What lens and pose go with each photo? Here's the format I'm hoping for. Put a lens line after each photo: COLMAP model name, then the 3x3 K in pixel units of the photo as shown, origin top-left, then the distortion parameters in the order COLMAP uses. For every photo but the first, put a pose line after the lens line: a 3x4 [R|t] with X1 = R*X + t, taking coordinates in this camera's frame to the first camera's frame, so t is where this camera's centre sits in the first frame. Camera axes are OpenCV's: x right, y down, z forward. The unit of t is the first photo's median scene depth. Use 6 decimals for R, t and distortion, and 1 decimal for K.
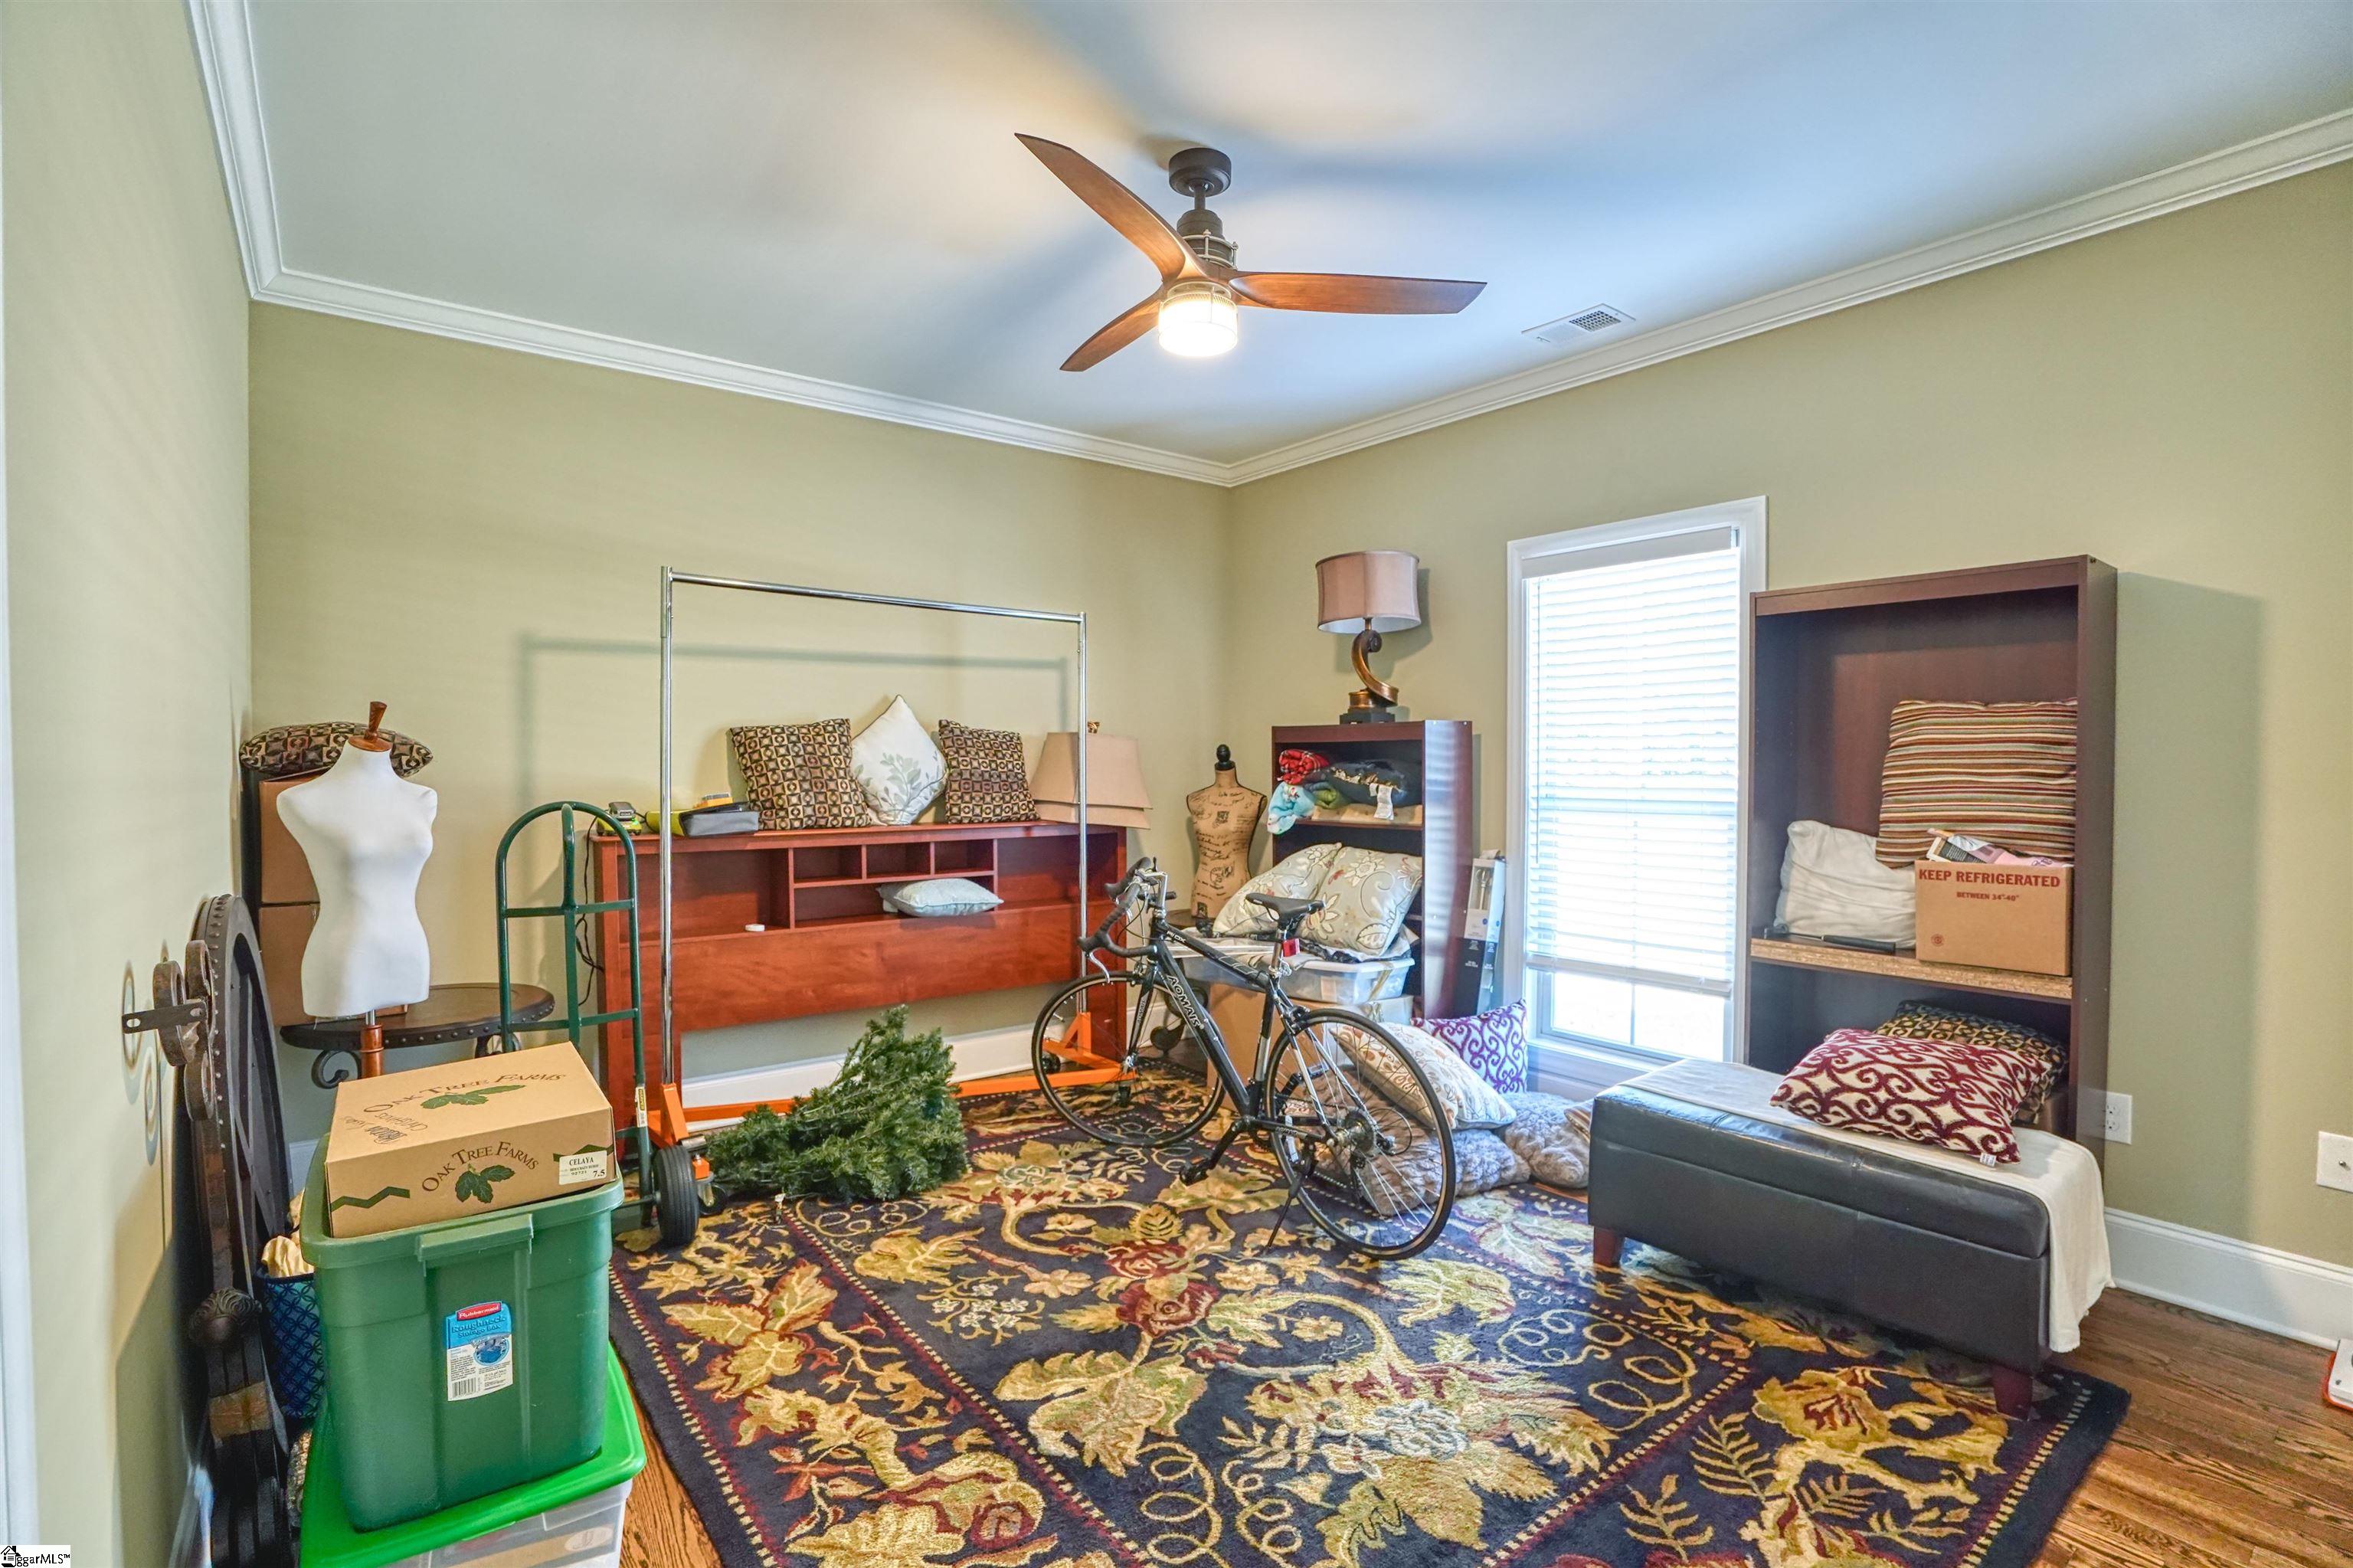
lens RADIAL K [[1091.5, 0, 1164.6], [0, 1091.5, 784.9], [0, 0, 1]] dist [-0.061284, 0.025691]
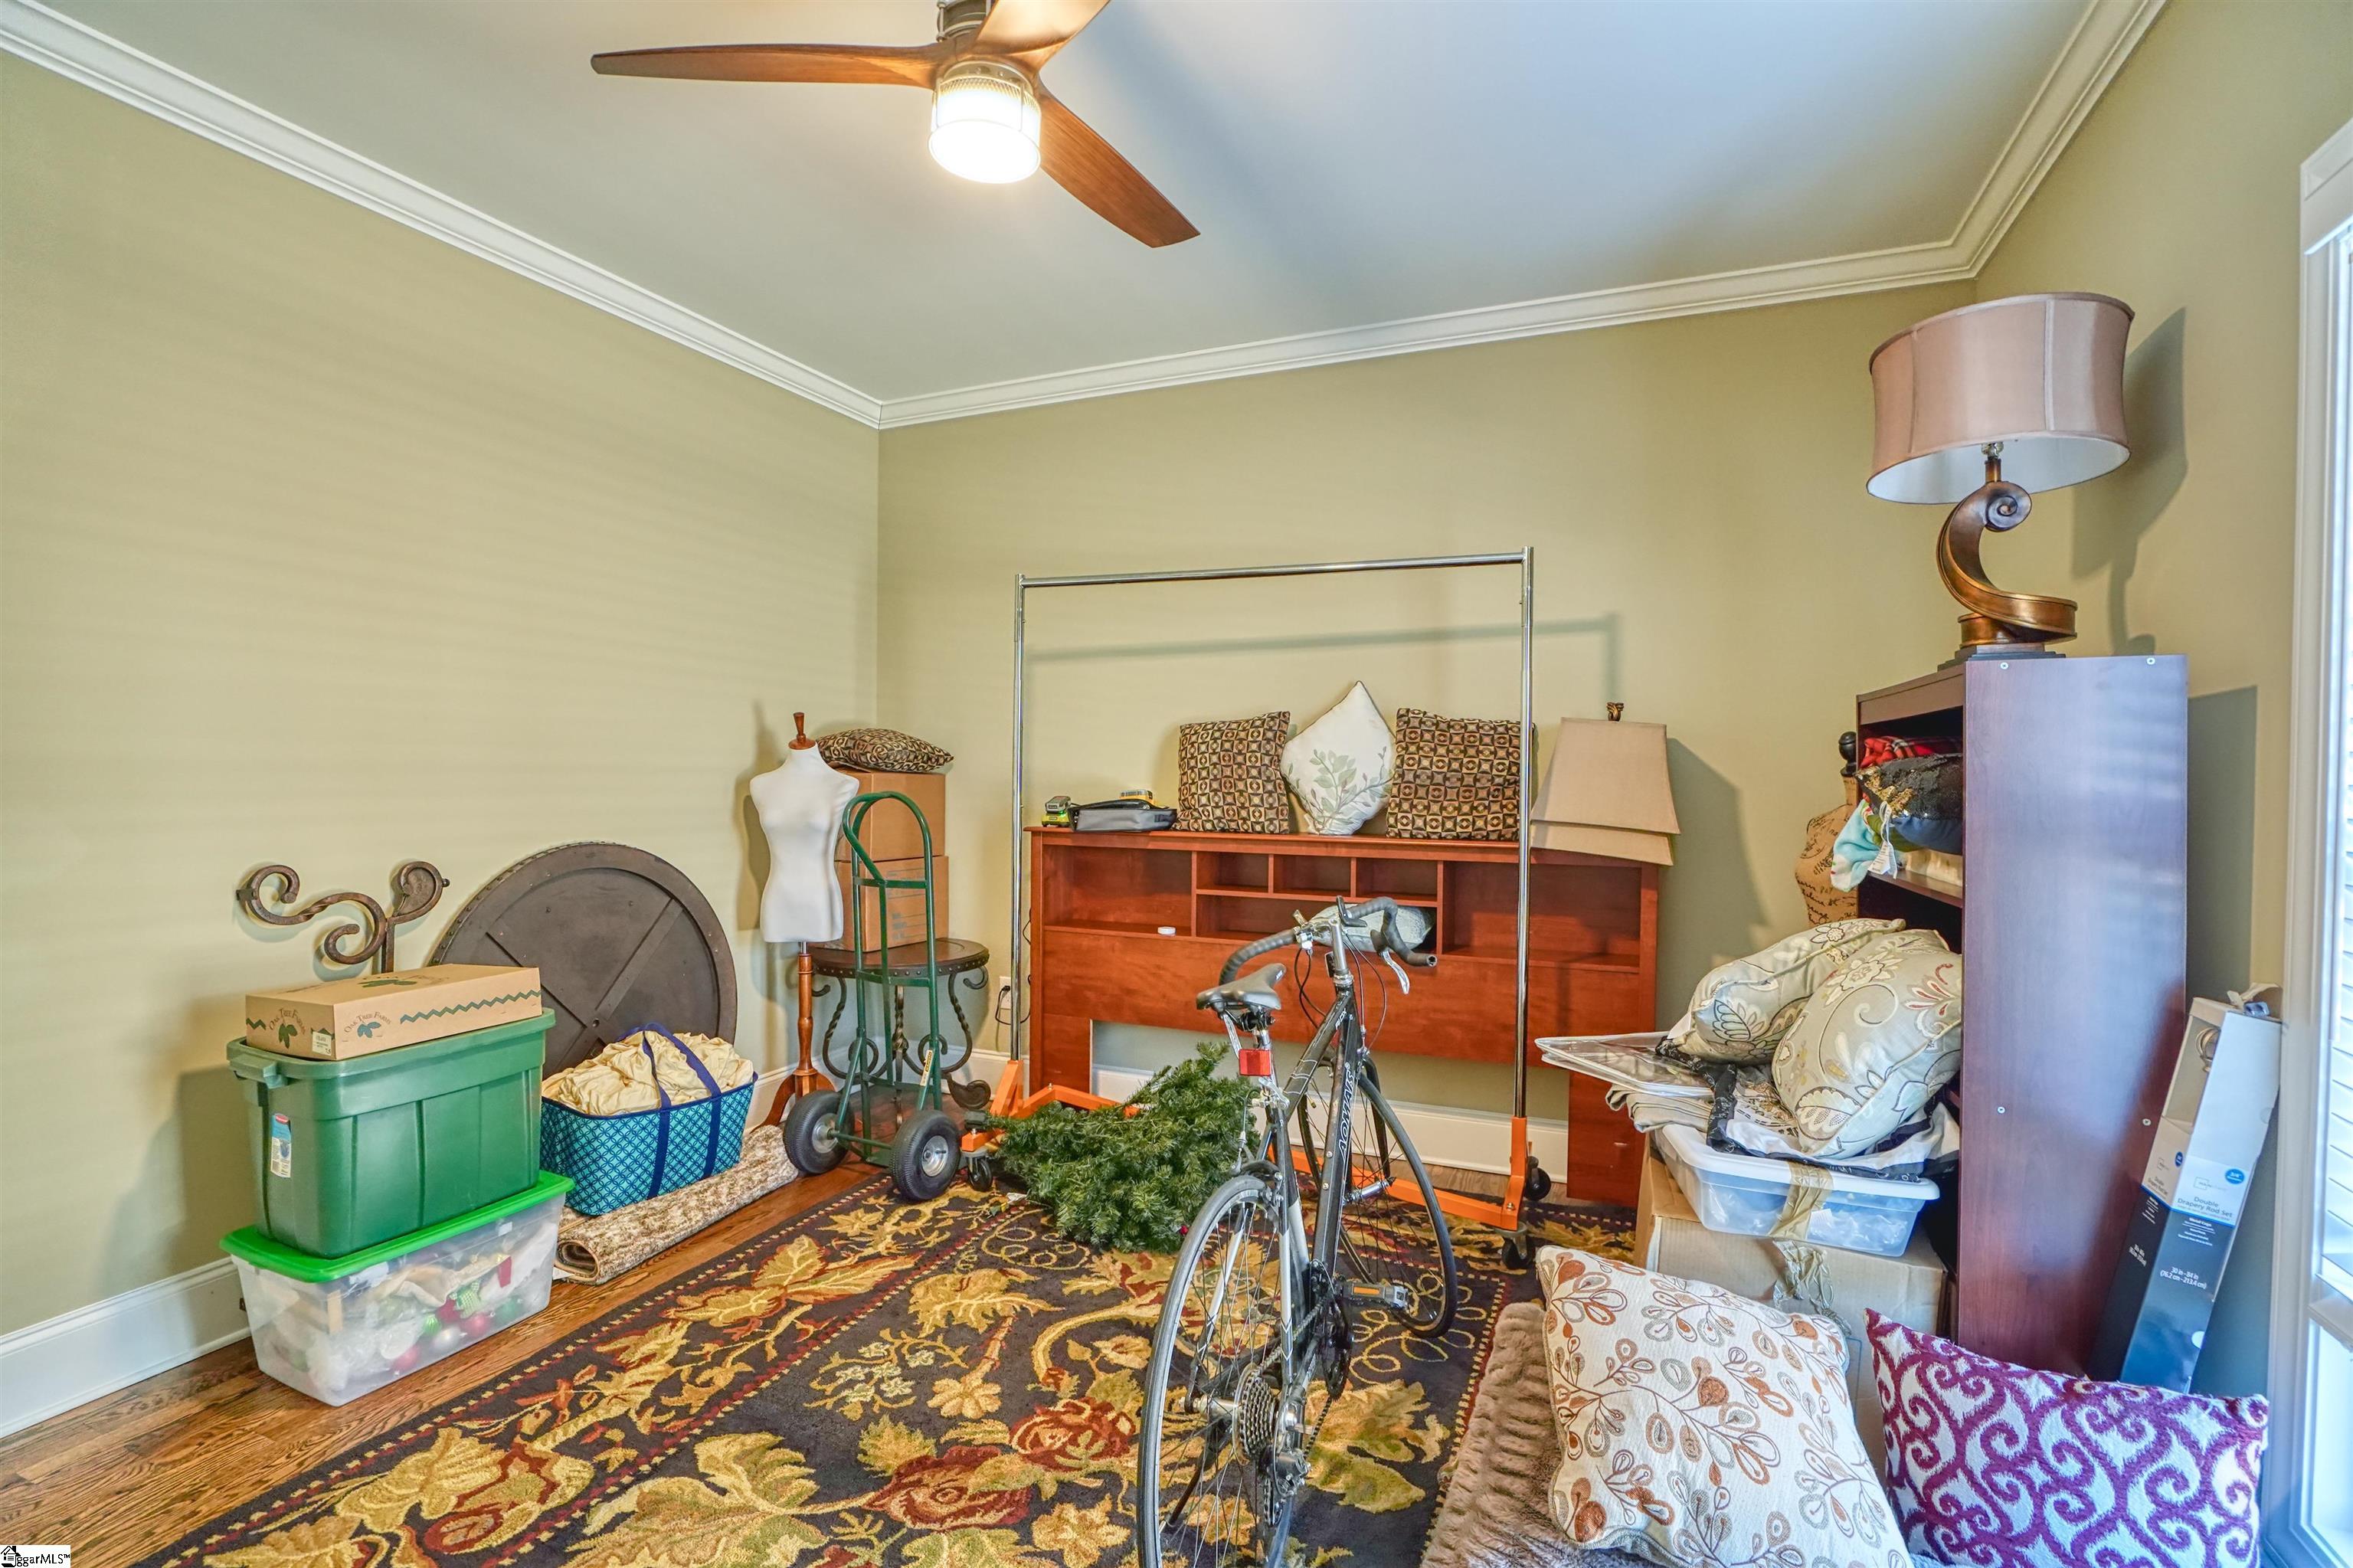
lens RADIAL K [[1091.5, 0, 1164.6], [0, 1091.5, 784.9], [0, 0, 1]] dist [-0.061284, 0.025691]
pose [[0.485602, 0.015616, -0.874040, 0.560447], [-0.023905, 0.999704, 0.004580, -0.003679], [0.873853, 0.018670, 0.485832, 0.610992]]
